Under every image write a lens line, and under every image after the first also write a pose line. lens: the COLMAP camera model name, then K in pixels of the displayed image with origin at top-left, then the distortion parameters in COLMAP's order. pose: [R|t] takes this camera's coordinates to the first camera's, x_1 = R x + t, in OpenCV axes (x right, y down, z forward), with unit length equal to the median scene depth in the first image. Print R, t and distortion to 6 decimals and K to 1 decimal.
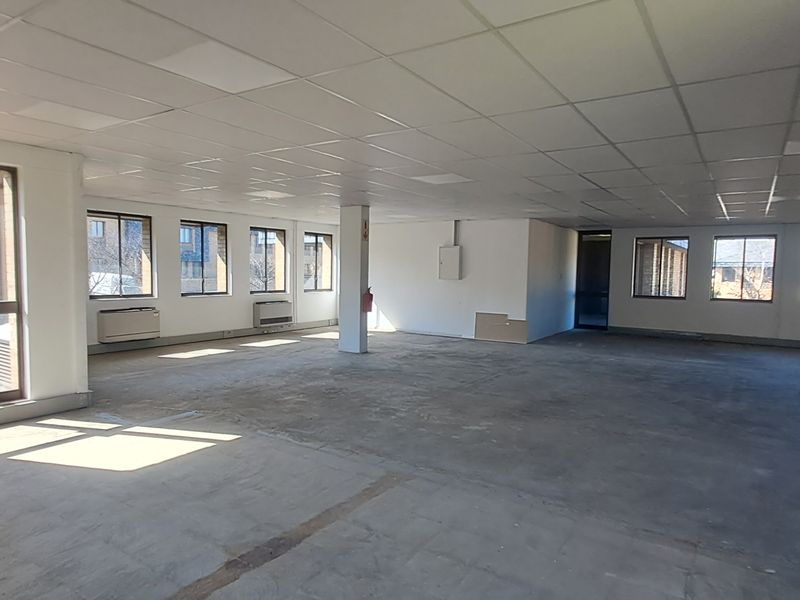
lens RADIAL K [[524.4, 0, 403.4], [0, 524.4, 305.6], [0, 0, 1]] dist [-0.004530, 0.014889]
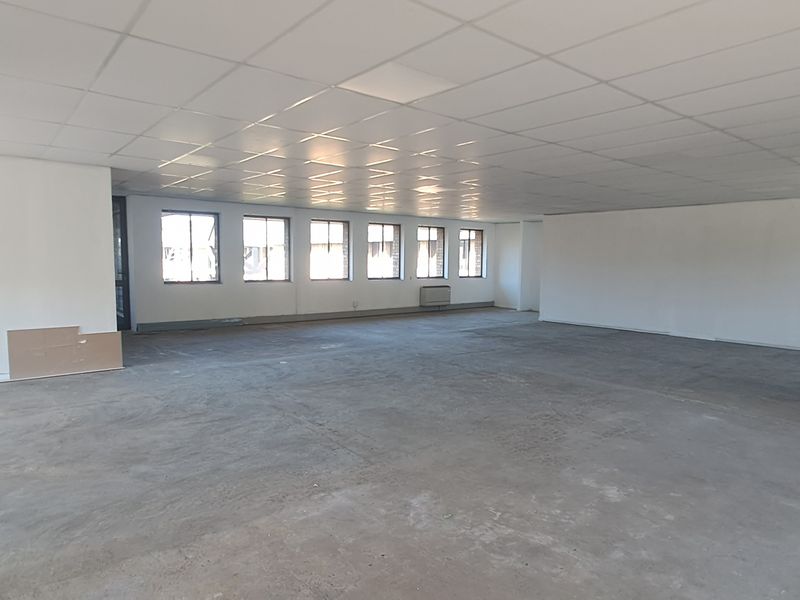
lens RADIAL K [[521.7, 0, 402.8], [0, 521.7, 306.1], [0, 0, 1]] dist [-0.028345, 0.032276]
pose [[0.288402, -0.100942, 0.952174, -0.251663], [0.055328, 0.994523, 0.088674, -0.037606], [-0.955910, 0.027108, 0.292407, 0.478295]]
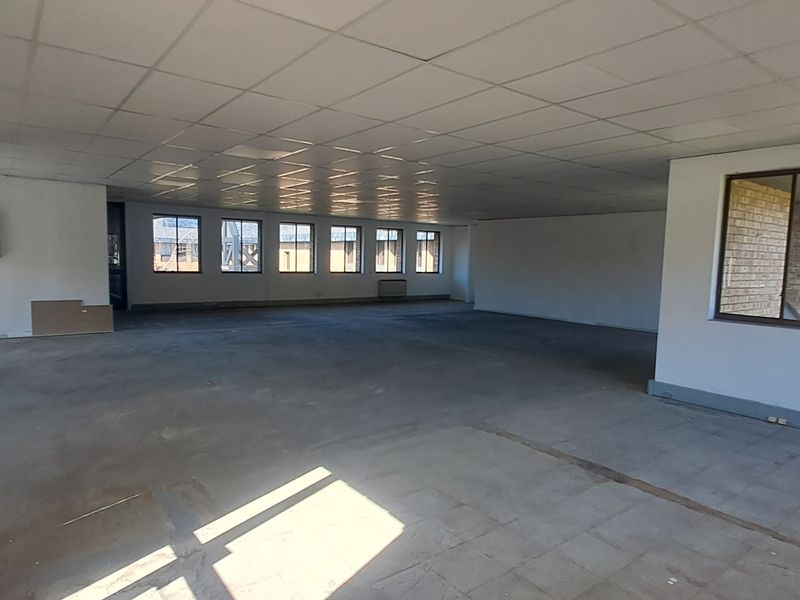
lens RADIAL K [[524.4, 0, 403.4], [0, 524.4, 305.6], [0, 0, 1]] dist [-0.004530, 0.014889]
pose [[0.319931, -0.096994, 0.942463, -0.415937], [0.042883, 0.995209, 0.087866, -0.025064], [-0.946470, 0.012304, 0.322557, 0.258105]]
